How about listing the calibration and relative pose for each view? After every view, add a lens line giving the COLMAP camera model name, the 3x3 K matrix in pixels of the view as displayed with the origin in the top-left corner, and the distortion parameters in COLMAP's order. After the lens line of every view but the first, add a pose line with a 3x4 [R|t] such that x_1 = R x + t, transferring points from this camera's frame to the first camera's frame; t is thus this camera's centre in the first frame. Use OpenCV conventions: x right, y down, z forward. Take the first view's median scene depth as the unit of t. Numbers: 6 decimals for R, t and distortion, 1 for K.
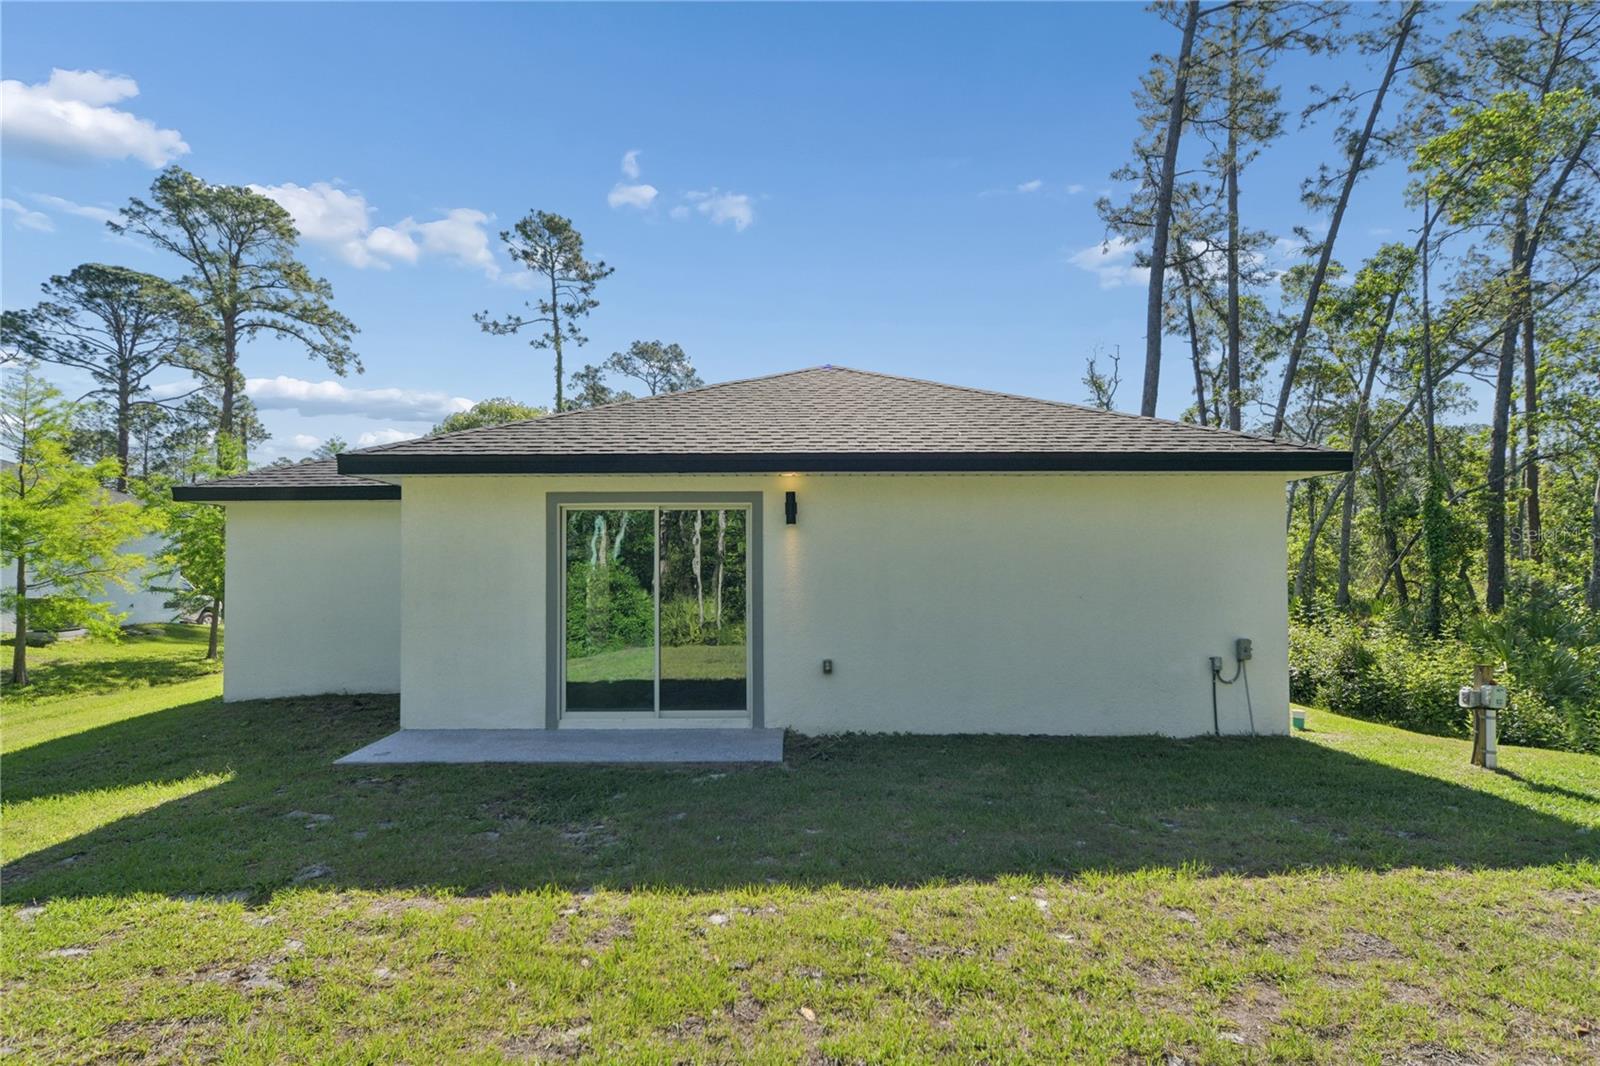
lens RADIAL K [[881.7, 0, 806.9], [0, 881.7, 541.9], [0, 0, 1]] dist [-0.007795, 0.005303]
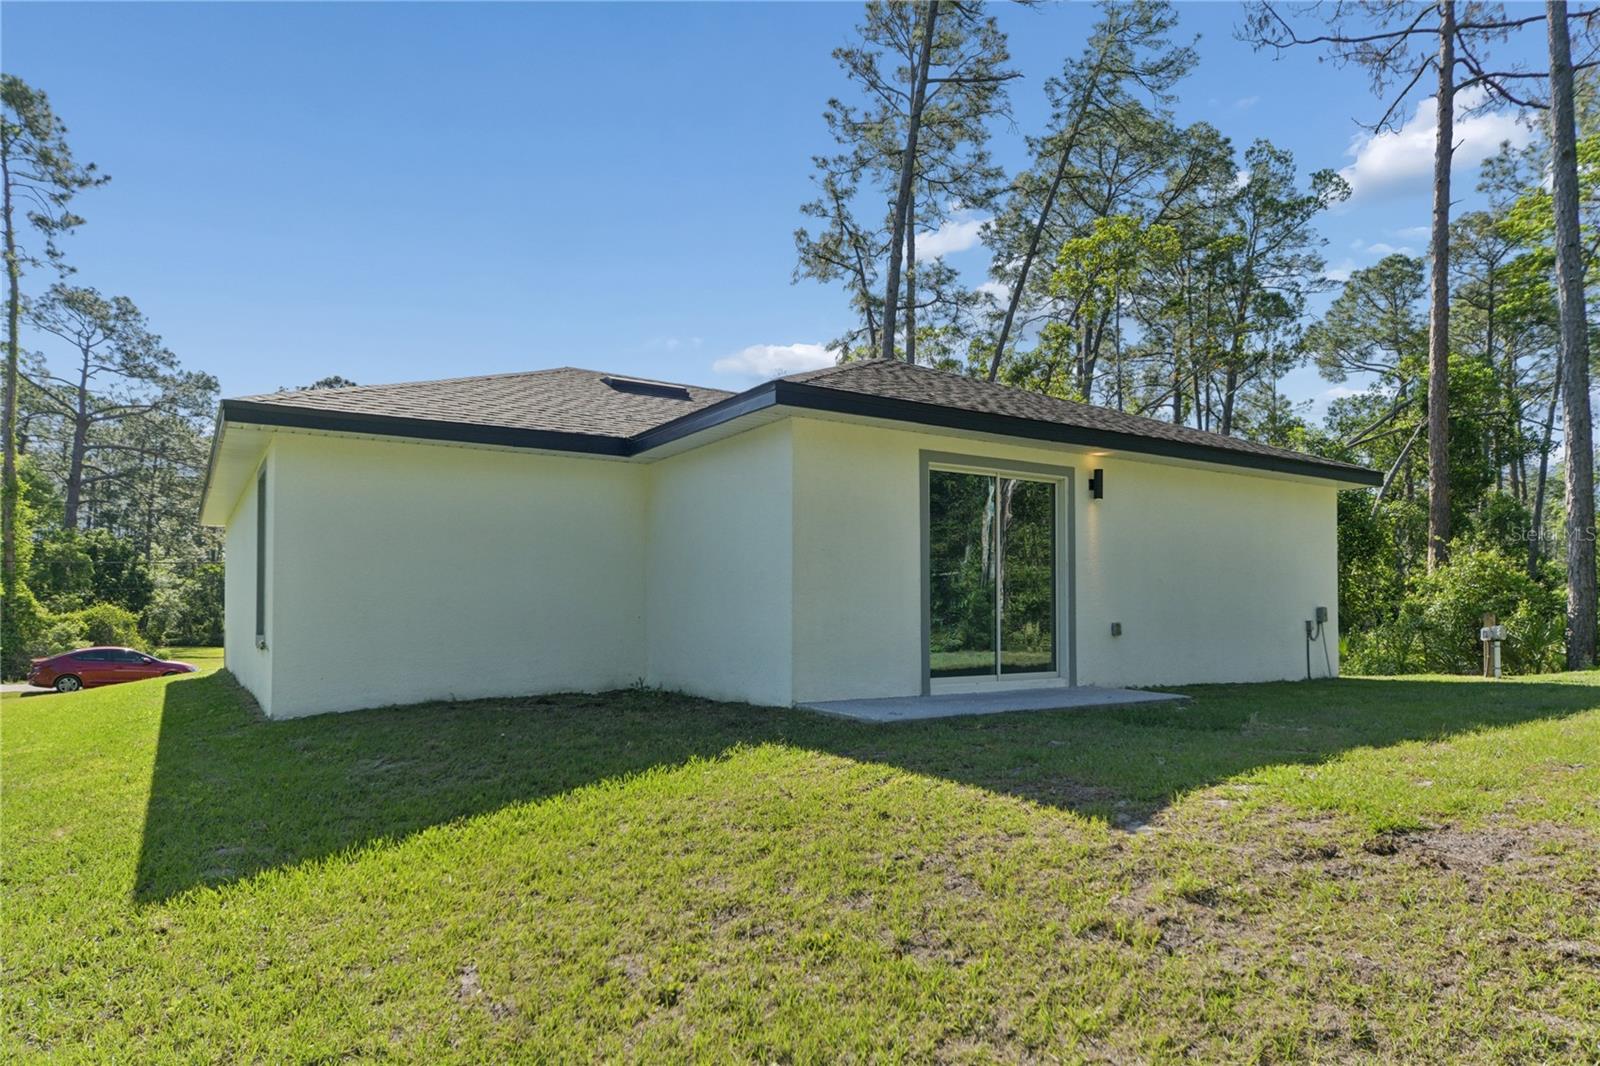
lens RADIAL K [[990.5, 0, 804.2], [0, 990.5, 598.3], [0, 0, 1]] dist [-0.003469, -0.000622]
pose [[0.840887, 0.010717, 0.541104, -0.184906], [-0.013875, 0.999902, 0.001758, 0.019951], [-0.541033, -0.008986, 0.840954, 0.030290]]
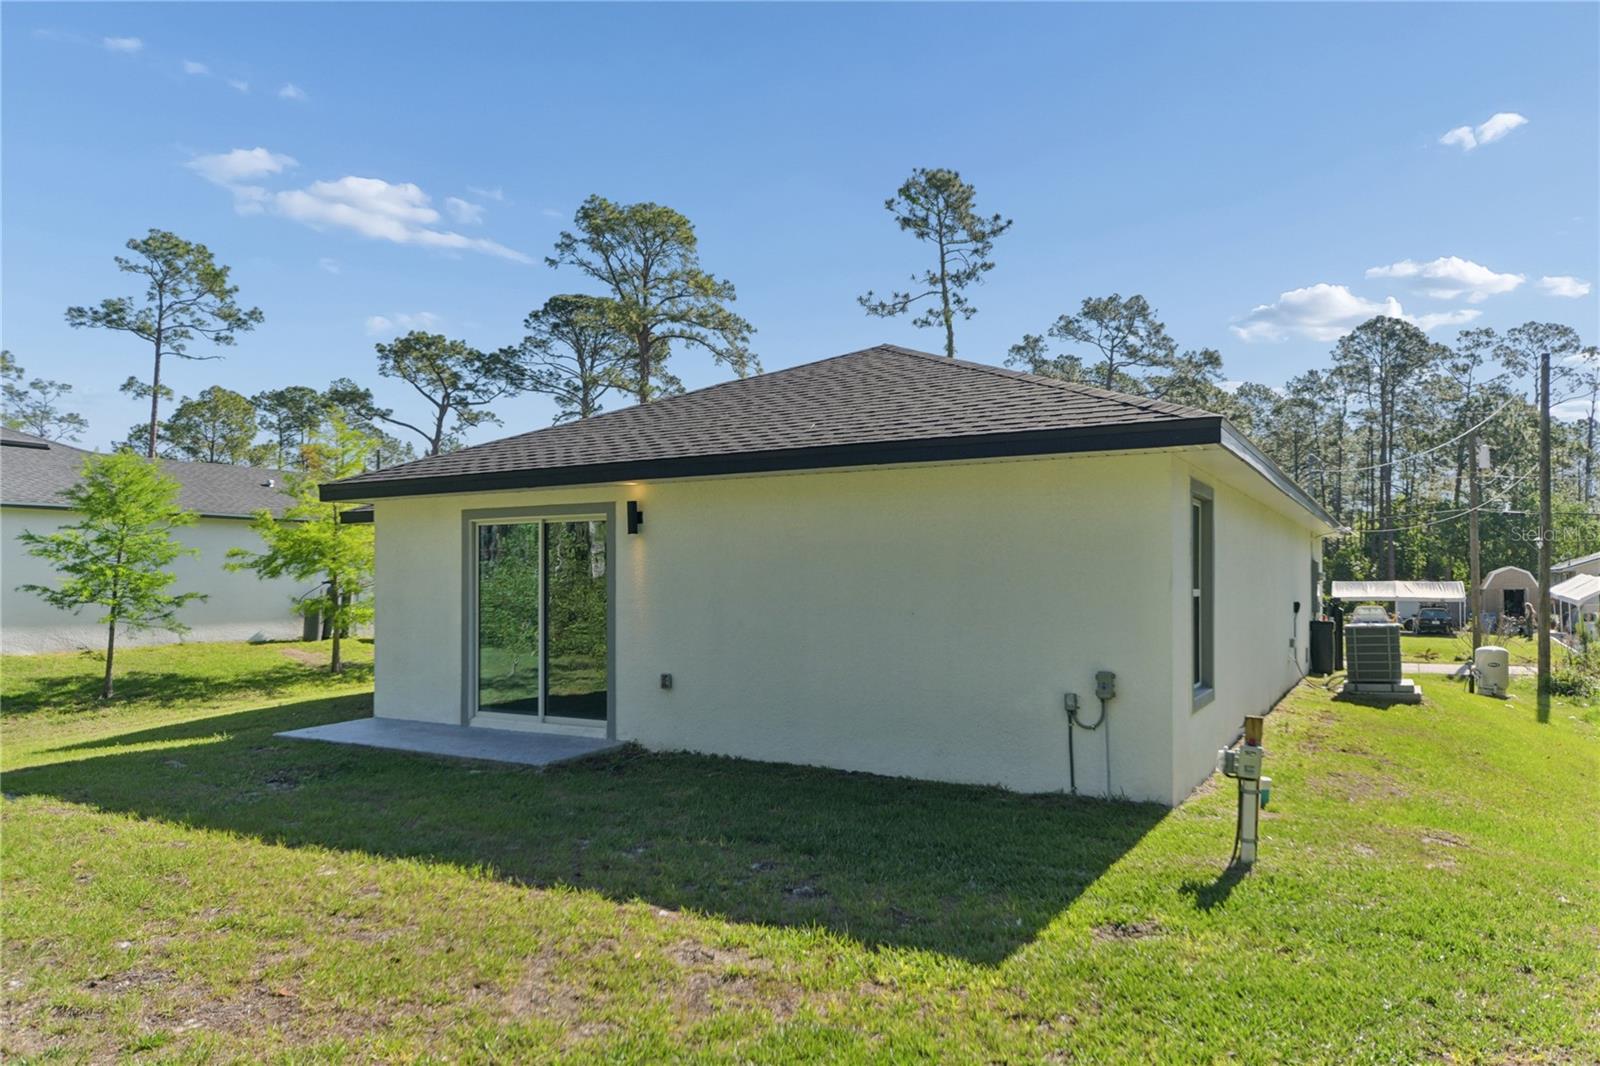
lens RADIAL K [[1094.8, 0, 797.3], [0, 1094.8, 546.2], [0, 0, 1]] dist [0.000740, -0.003102]
pose [[0.856590, -0.015666, -0.515760, 0.143039], [0.014900, 0.999873, -0.005625, 0.000553], [0.515783, -0.002867, 0.856715, 0.009541]]
